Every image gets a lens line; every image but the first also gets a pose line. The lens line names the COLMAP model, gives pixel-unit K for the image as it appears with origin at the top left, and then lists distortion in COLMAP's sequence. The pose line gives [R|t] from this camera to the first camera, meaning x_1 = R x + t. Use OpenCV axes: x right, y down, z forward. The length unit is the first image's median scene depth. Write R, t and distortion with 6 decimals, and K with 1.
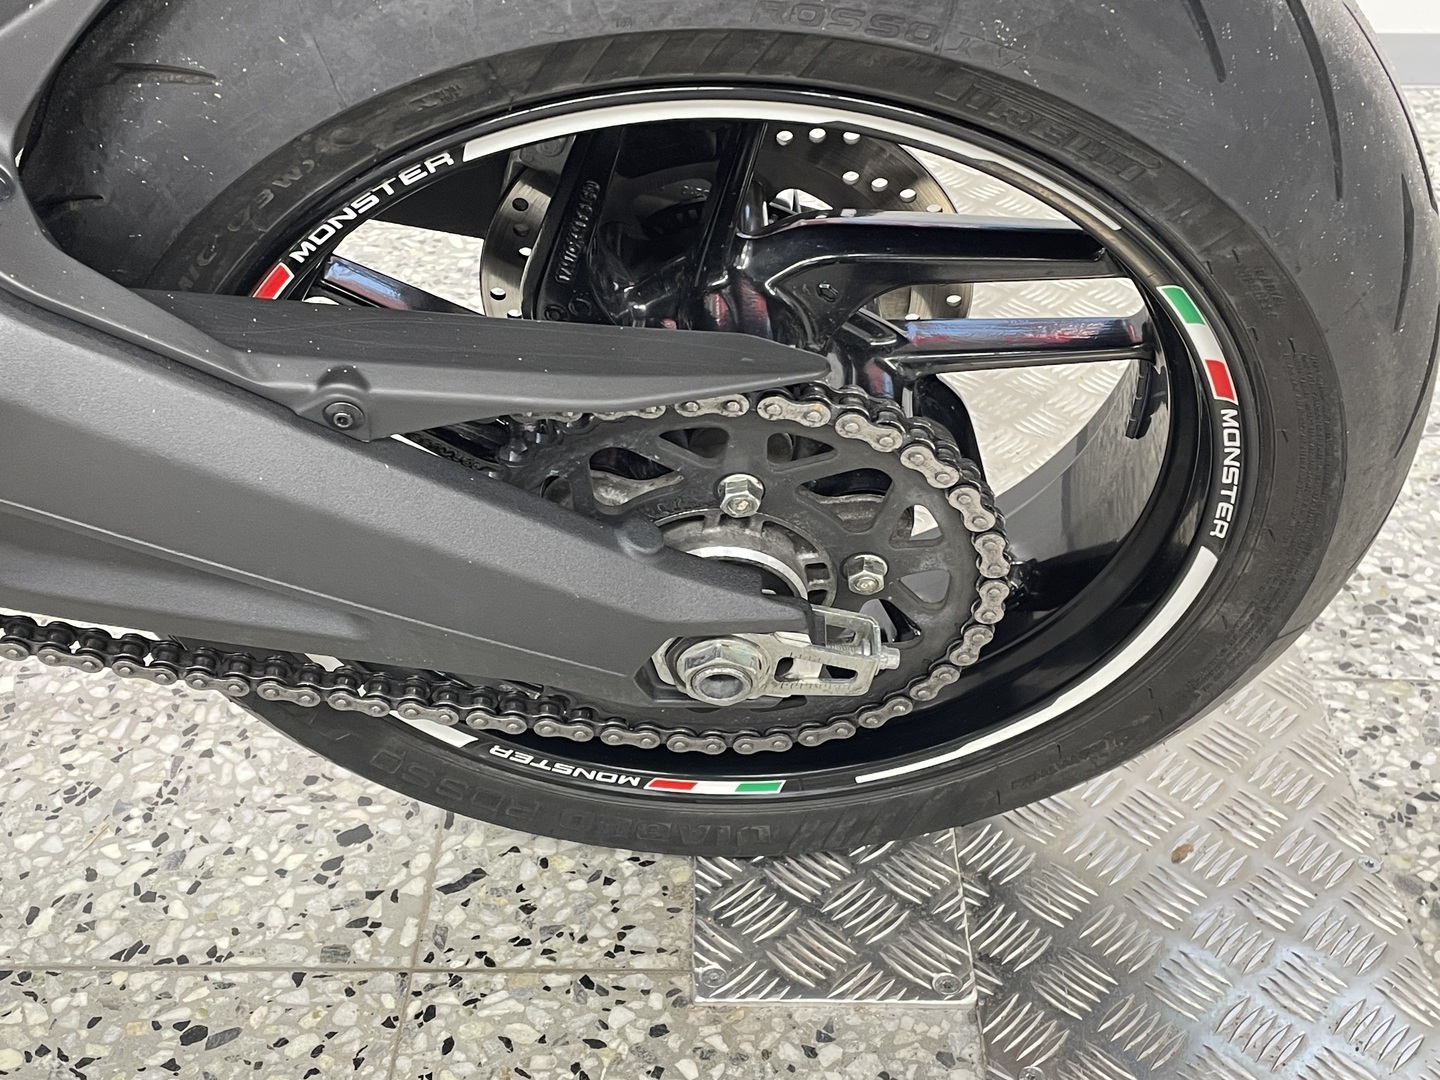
lens RADIAL K [[1794.5, 0, 723.3], [0, 1794.5, 526.2], [0, 0, 1]] dist [0.065498, 0.000000]
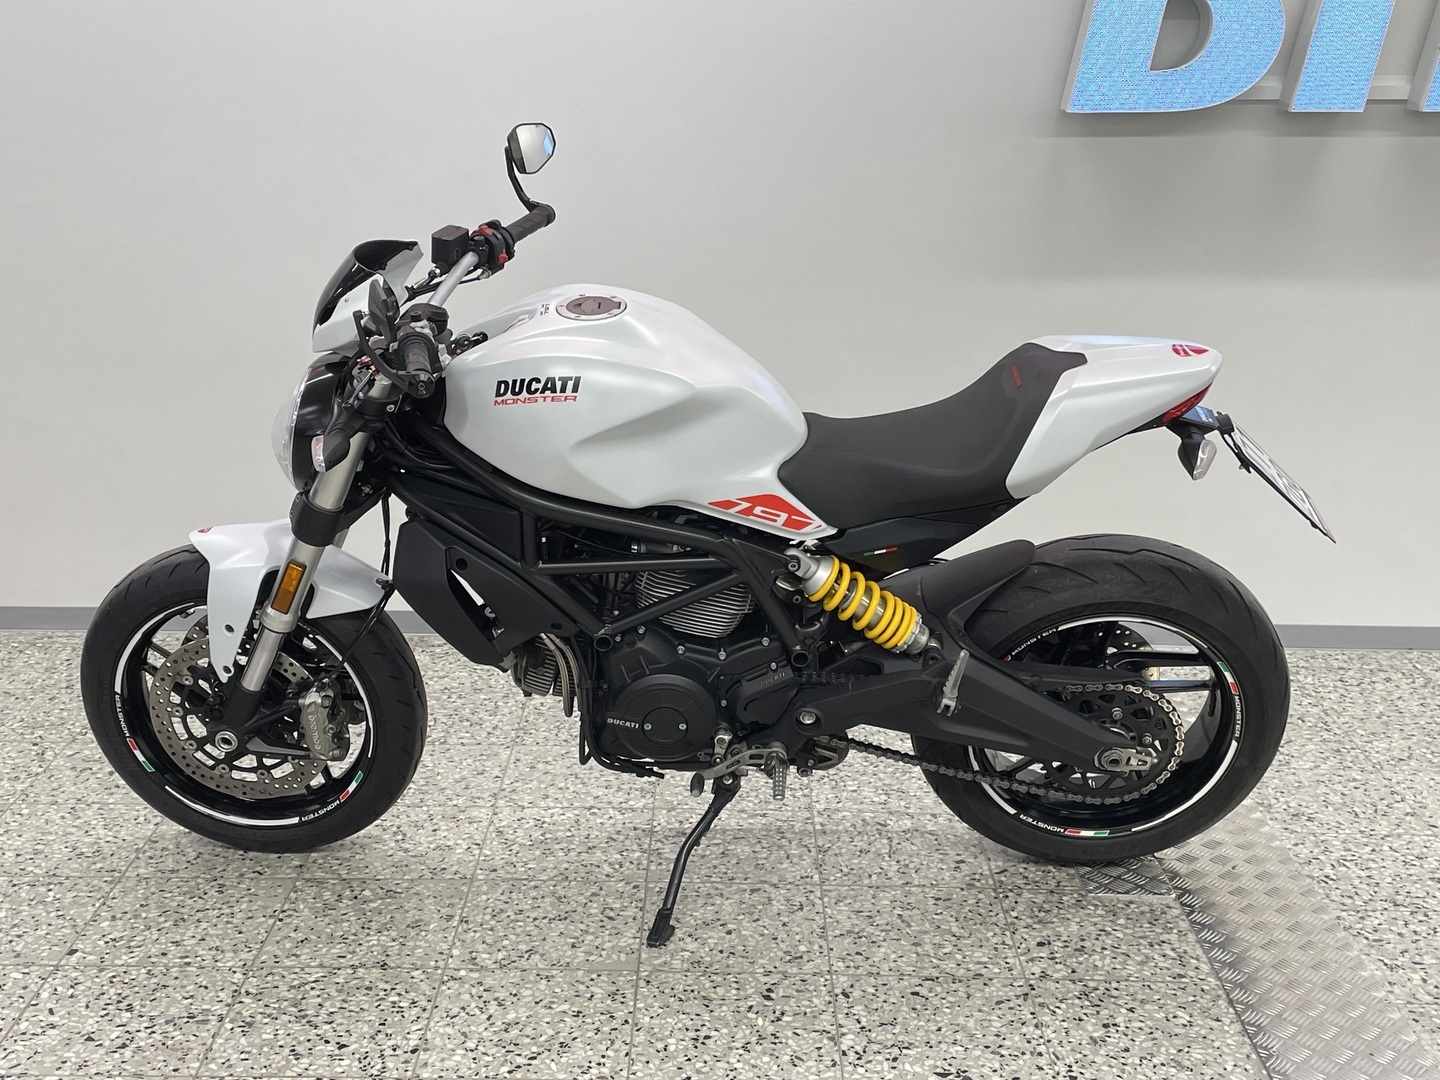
lens RADIAL K [[1794.5, 0, 693.4], [0, 1794.5, 521.2], [0, 0, 1]] dist [0.065498, 0.000000]
pose [[0.999980, 0.003711, -0.005101, -0.680592], [-0.005212, 0.941578, -0.336755, 0.696355], [0.003553, 0.336775, 0.941579, -2.185891]]
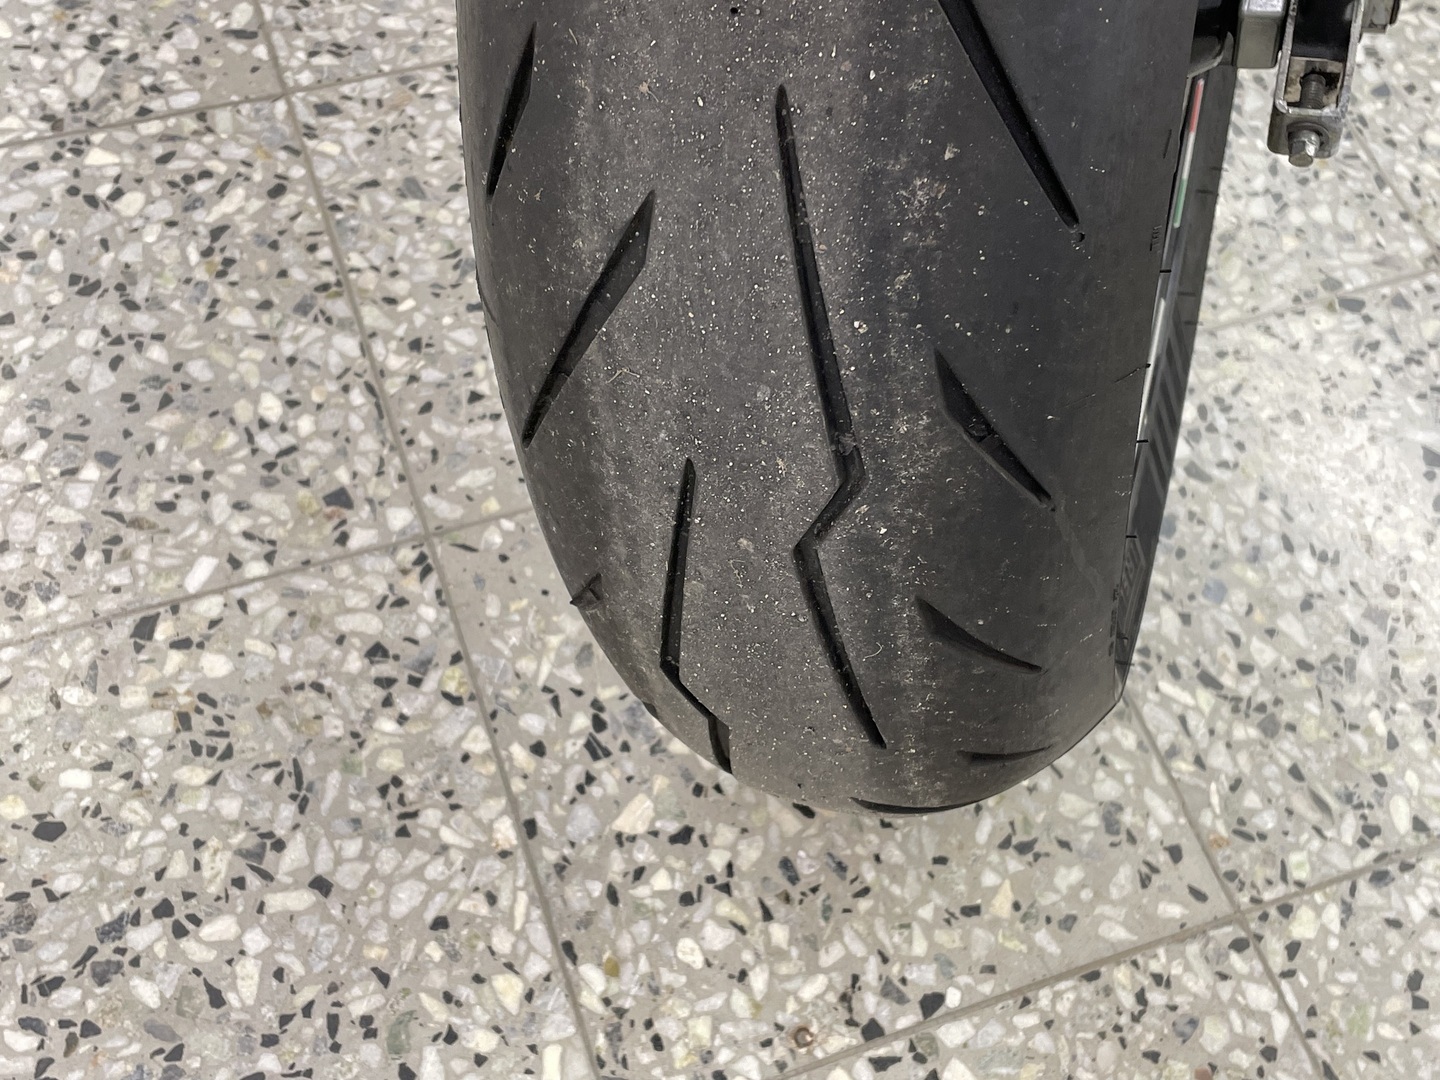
lens RADIAL K [[1718.0, 0, 735.6], [0, 1718.0, 527.2], [0, 0, 1]] dist [0.053458, 0.000000]
pose [[-0.354465, -0.830635, 0.429419, -1.502701], [0.457520, 0.246445, 0.854365, -0.438170], [-0.815494, 0.499310, 0.292677, 0.601009]]
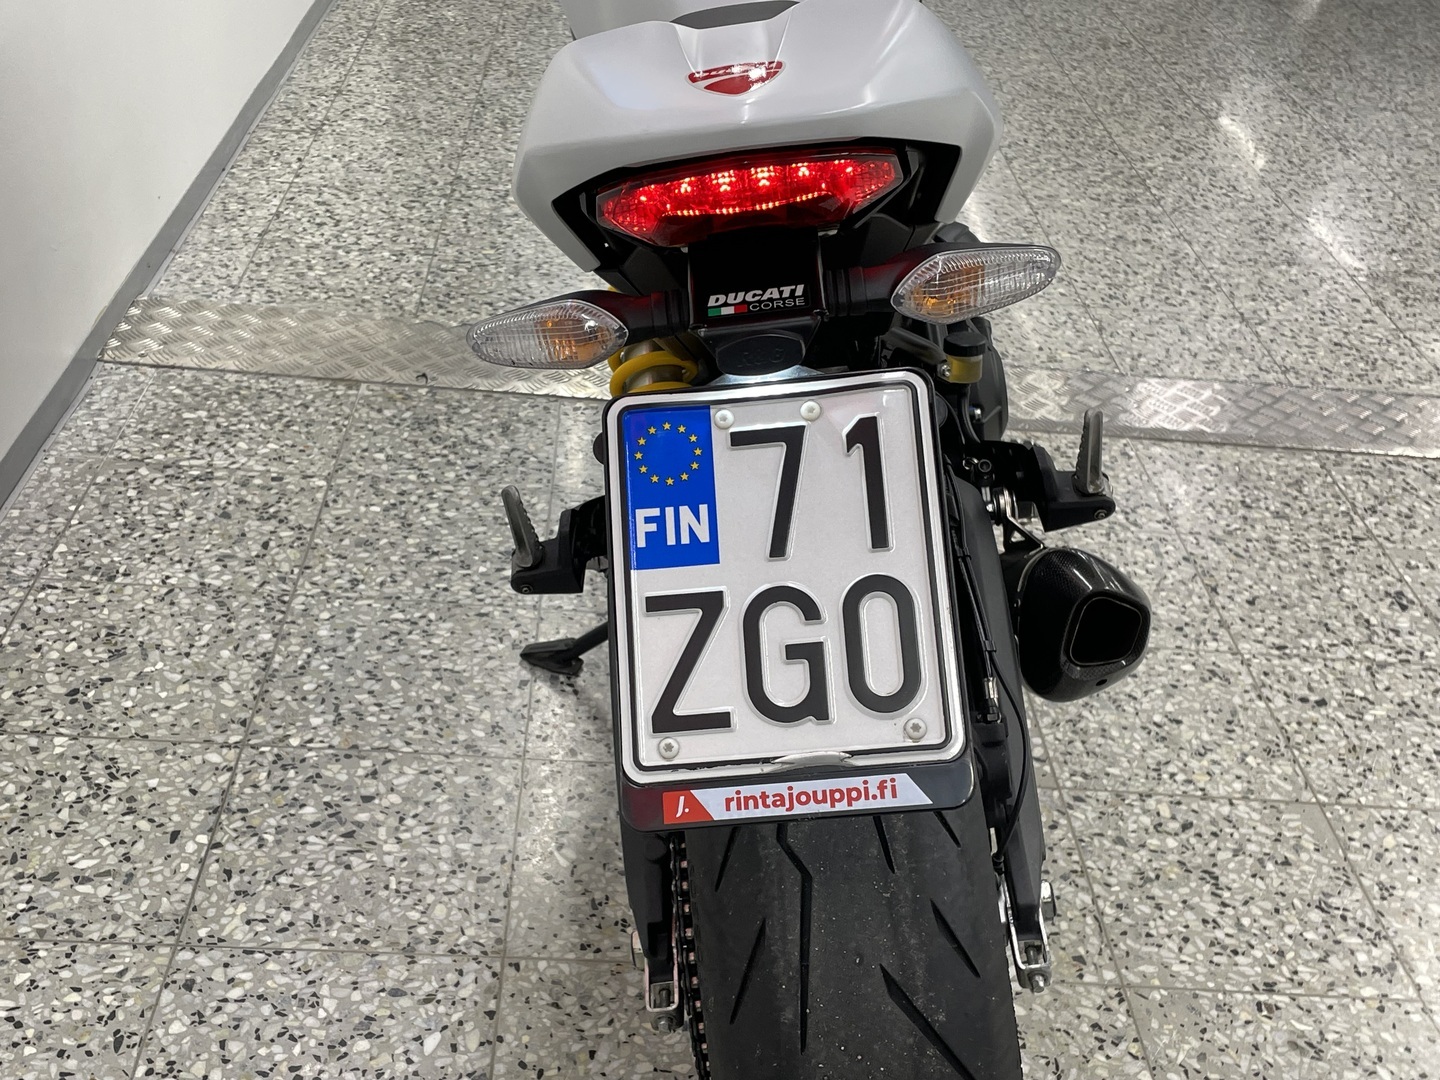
lens RADIAL K [[1718.0, 0, 724.3], [0, 1718.0, 535.9], [0, 0, 1]] dist [0.053458, 0.000000]
pose [[-0.049934, -0.516303, 0.854949, -2.292232], [0.490186, 0.733155, 0.471382, -1.095012], [-0.870186, 0.442622, 0.216475, 0.757661]]
